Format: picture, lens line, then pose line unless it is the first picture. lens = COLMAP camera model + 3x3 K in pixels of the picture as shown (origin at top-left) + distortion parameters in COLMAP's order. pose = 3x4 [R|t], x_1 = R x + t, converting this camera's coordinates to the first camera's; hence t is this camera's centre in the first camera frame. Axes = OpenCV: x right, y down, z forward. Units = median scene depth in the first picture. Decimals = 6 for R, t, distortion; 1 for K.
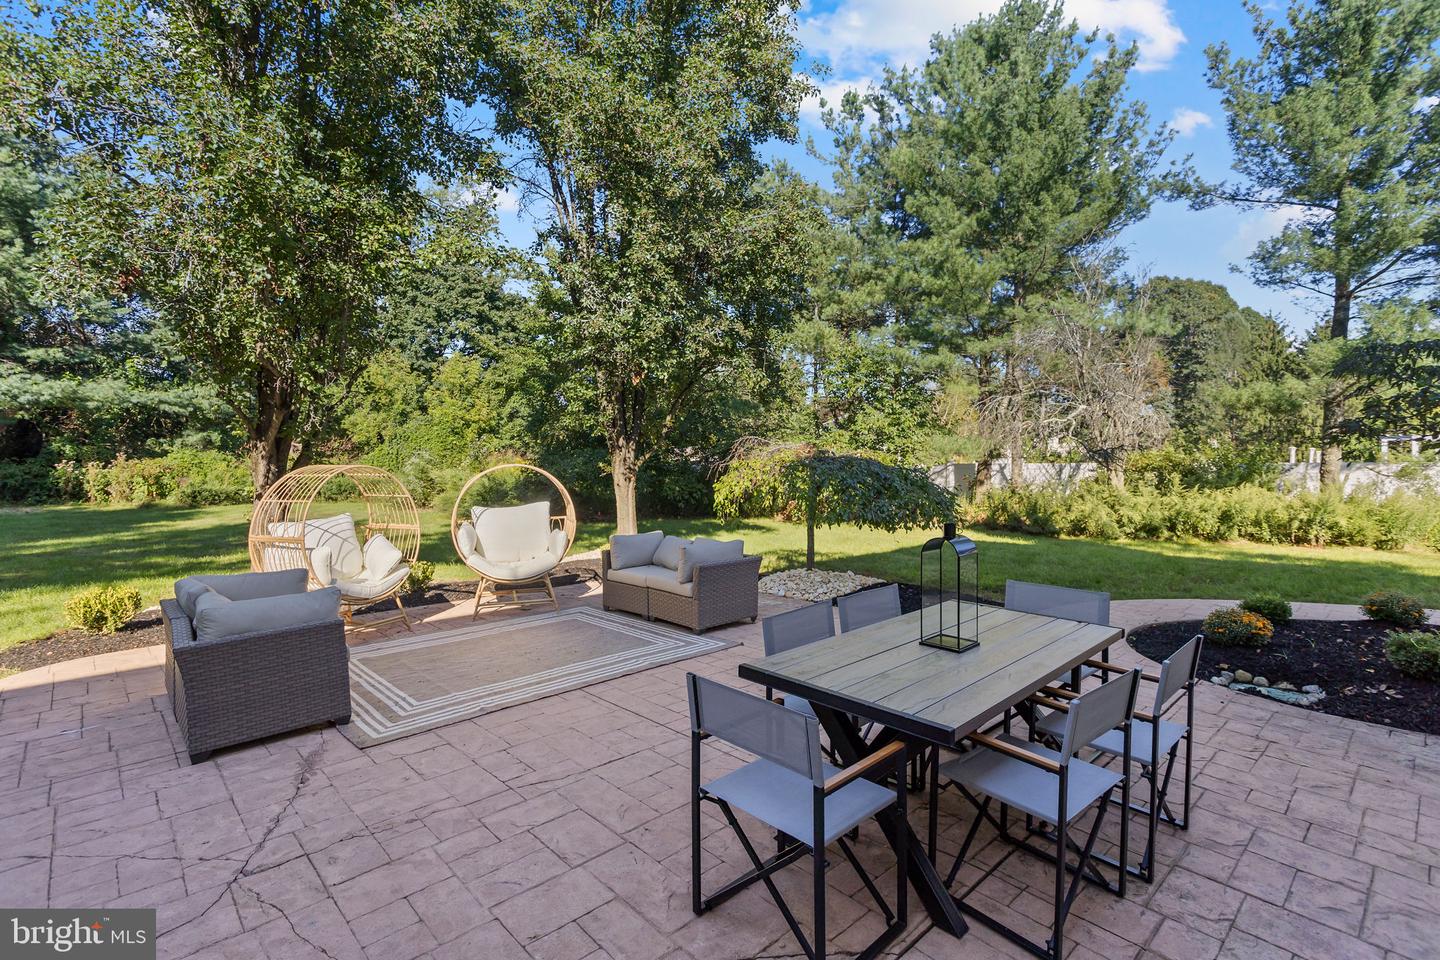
lens RADIAL K [[691.2, 0, 729.2], [0, 691.2, 445.5], [0, 0, 1]] dist [-0.000920, -0.000402]
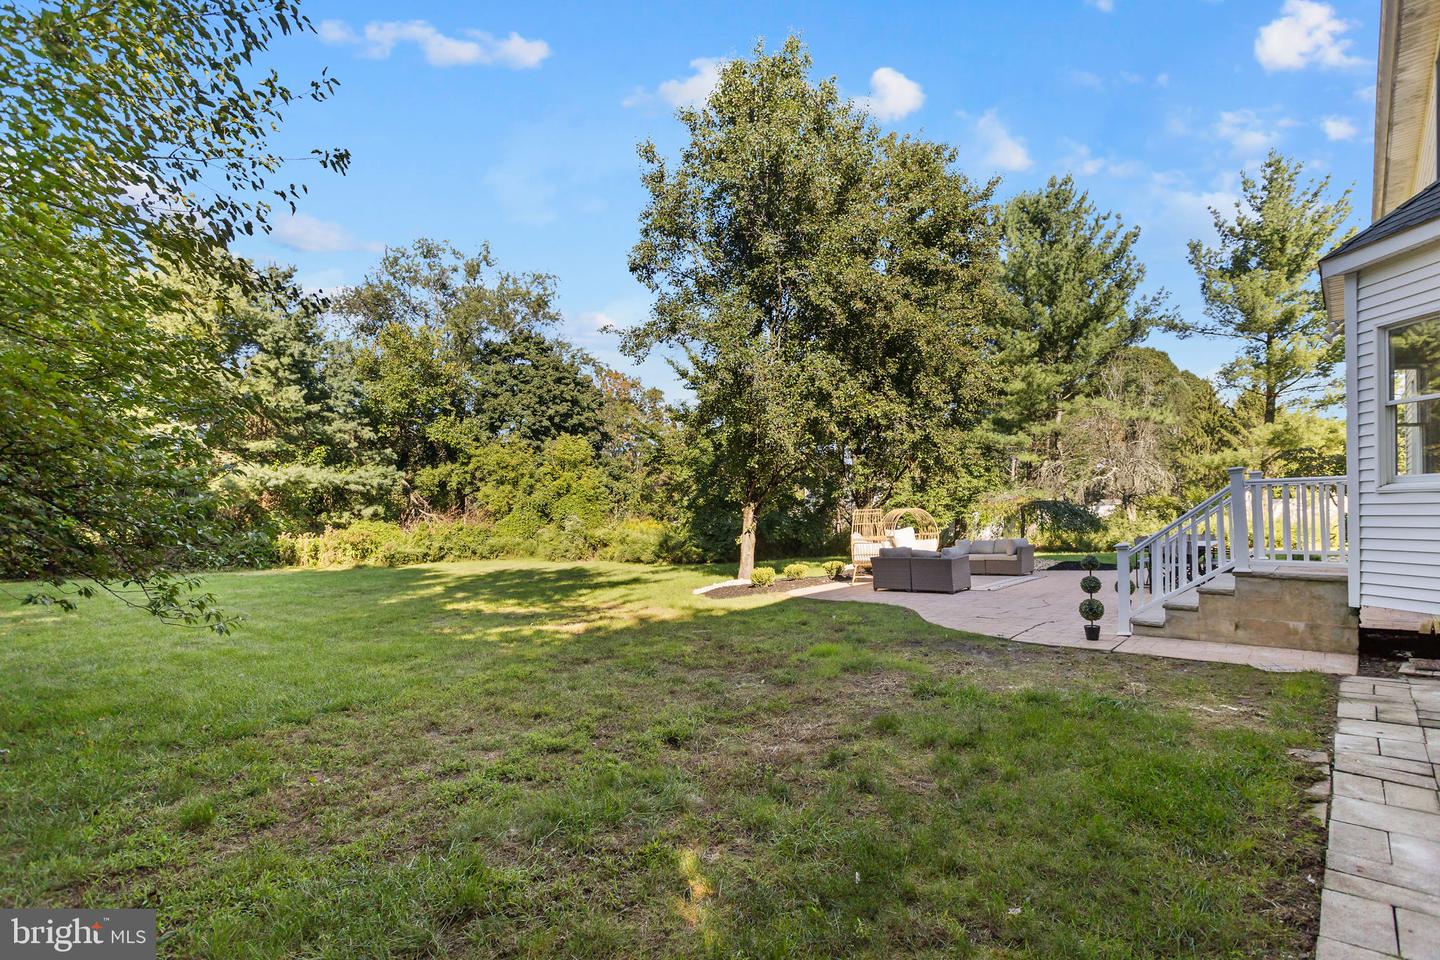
lens RADIAL K [[706.5, 0, 720.3], [0, 706.5, 522.8], [0, 0, 1]] dist [-0.001283, -0.000197]
pose [[0.997002, -0.033641, 0.069682, -0.480219], [0.032113, 0.999221, 0.022934, 0.001441], [-0.070399, -0.020628, 0.997306, -0.517954]]
